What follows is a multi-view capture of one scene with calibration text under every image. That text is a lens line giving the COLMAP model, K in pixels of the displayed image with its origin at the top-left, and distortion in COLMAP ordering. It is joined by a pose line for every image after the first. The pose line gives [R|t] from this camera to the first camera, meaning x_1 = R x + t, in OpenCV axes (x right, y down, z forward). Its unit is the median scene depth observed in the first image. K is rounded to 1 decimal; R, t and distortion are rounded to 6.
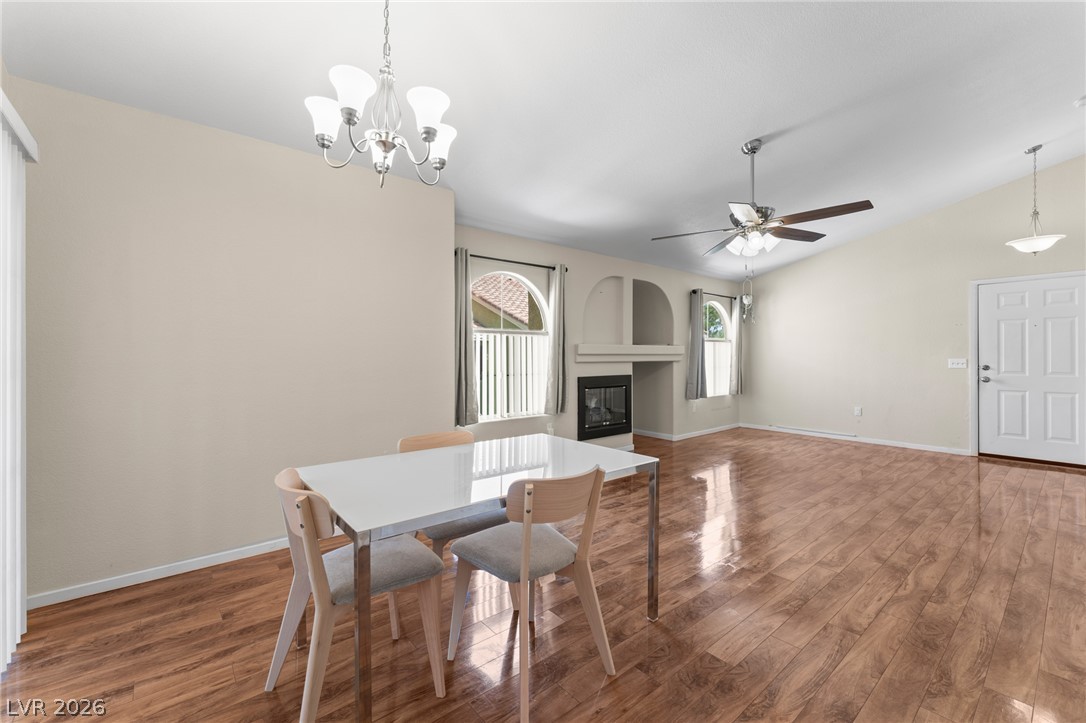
lens RADIAL K [[447.9, 0, 539.7], [0, 447.9, 355.7], [0, 0, 1]] dist [0.003448, -0.001259]
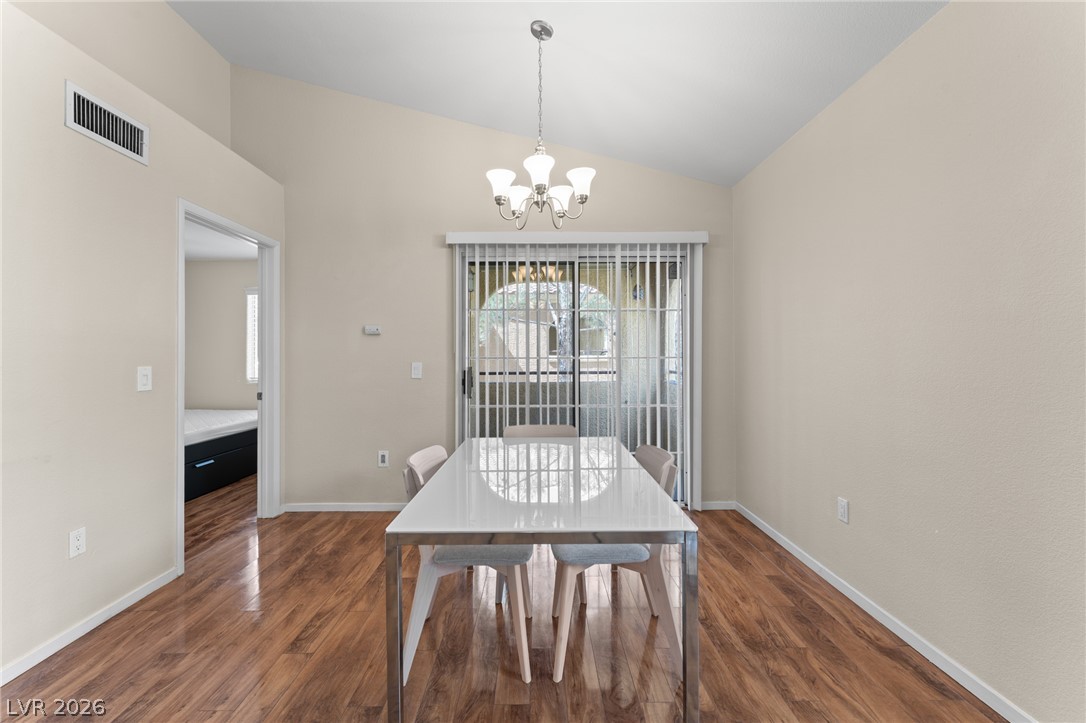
lens RADIAL K [[447.9, 0, 533.4], [0, 447.9, 352.0], [0, 0, 1]] dist [0.003448, -0.001259]
pose [[-0.643025, -0.010514, -0.765773, 0.243586], [0.005626, 0.999814, -0.018451, 0.006378], [0.765825, -0.016172, -0.642846, 0.625541]]
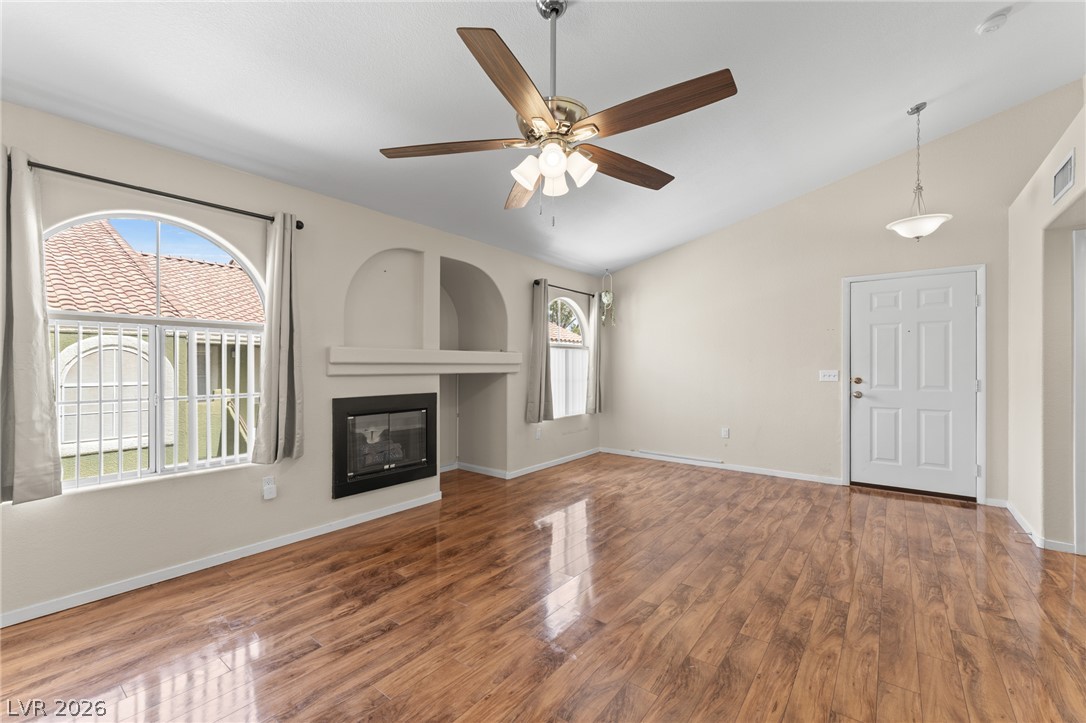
lens RADIAL K [[447.9, 0, 542.6], [0, 447.9, 365.8], [0, 0, 1]] dist [0.003448, -0.001259]
pose [[0.976608, 0.002484, 0.215013, 0.240165], [-0.002331, 0.999997, -0.000967, 0.001086], [-0.215015, 0.000443, 0.976611, 0.313248]]
